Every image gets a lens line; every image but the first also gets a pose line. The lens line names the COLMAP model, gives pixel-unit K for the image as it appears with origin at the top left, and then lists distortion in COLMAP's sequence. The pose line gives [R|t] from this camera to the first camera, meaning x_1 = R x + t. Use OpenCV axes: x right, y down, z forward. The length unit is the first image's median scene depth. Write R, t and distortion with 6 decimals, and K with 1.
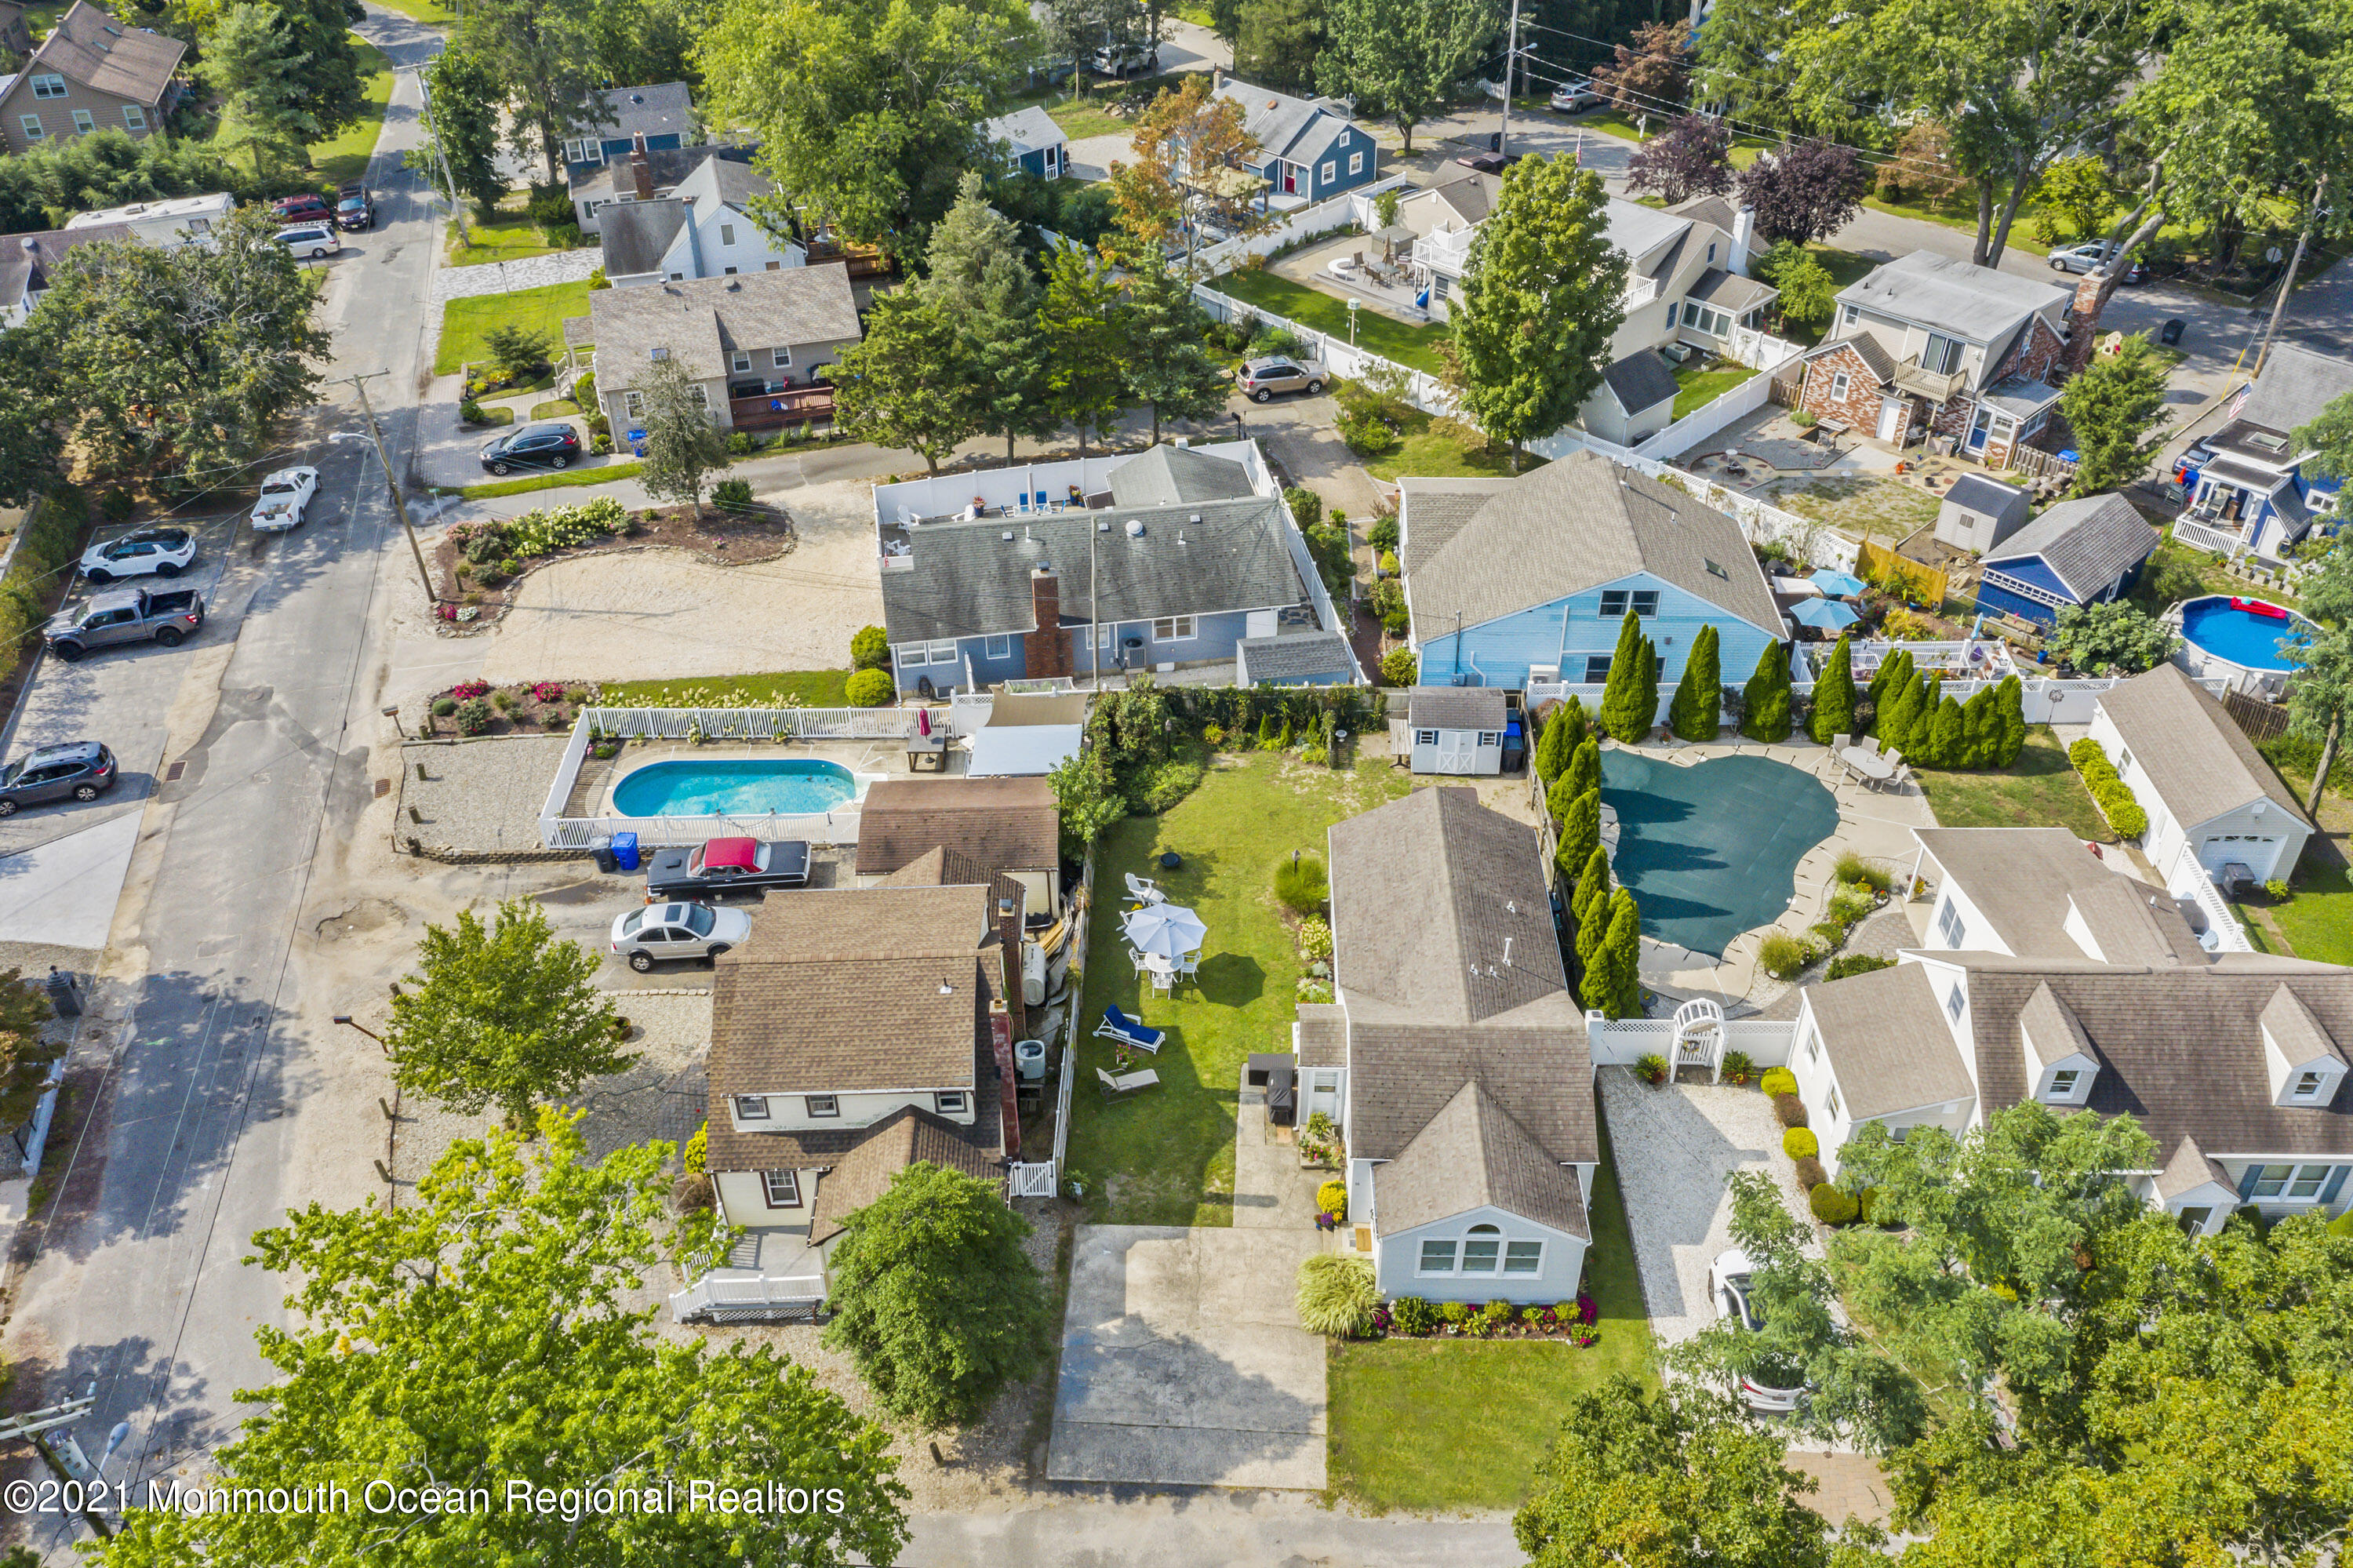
lens RADIAL K [[1918.5, 0, 1160.1], [0, 1918.5, 783.4], [0, 0, 1]] dist [-0.018829, 0.010454]
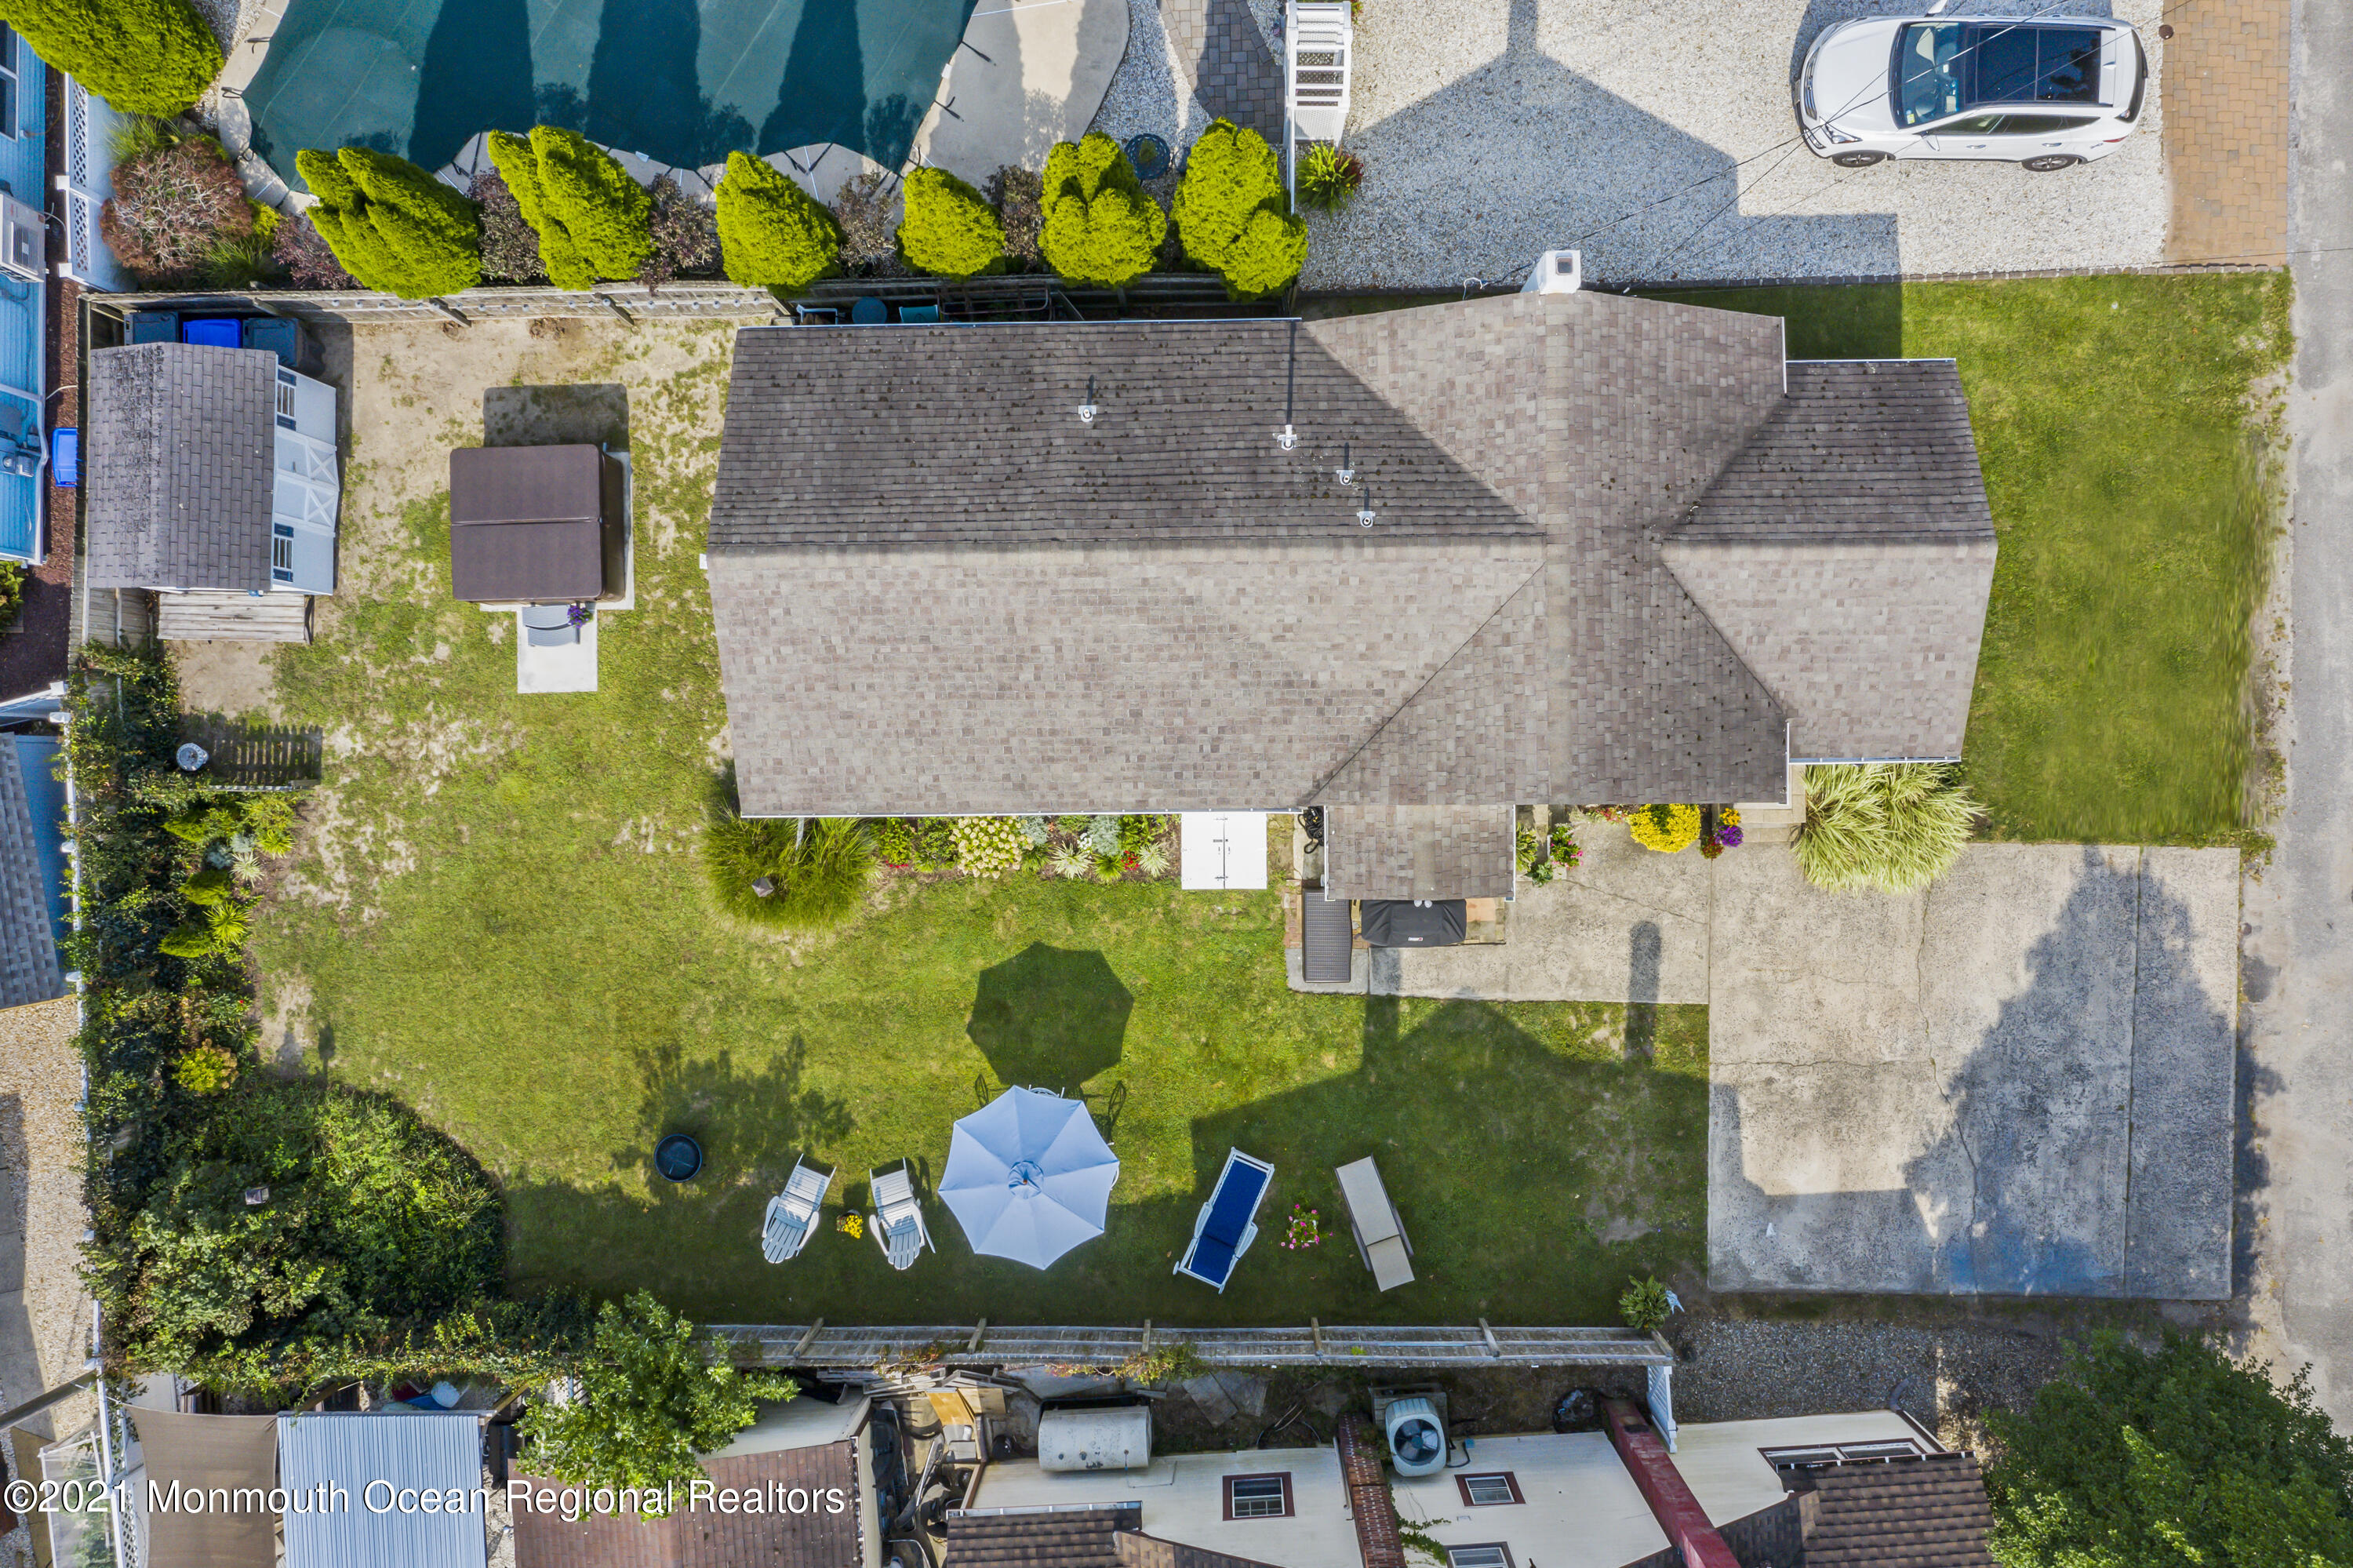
lens RADIAL K [[1918.5, 0, 1160.1], [0, 1918.5, 783.4], [0, 0, 1]] dist [-0.018829, 0.010454]
pose [[-0.040769, -0.999167, -0.001924, 0.107290], [0.615439, -0.026629, 0.787735, -0.290208], [-0.787130, 0.030931, 0.616012, 0.776630]]
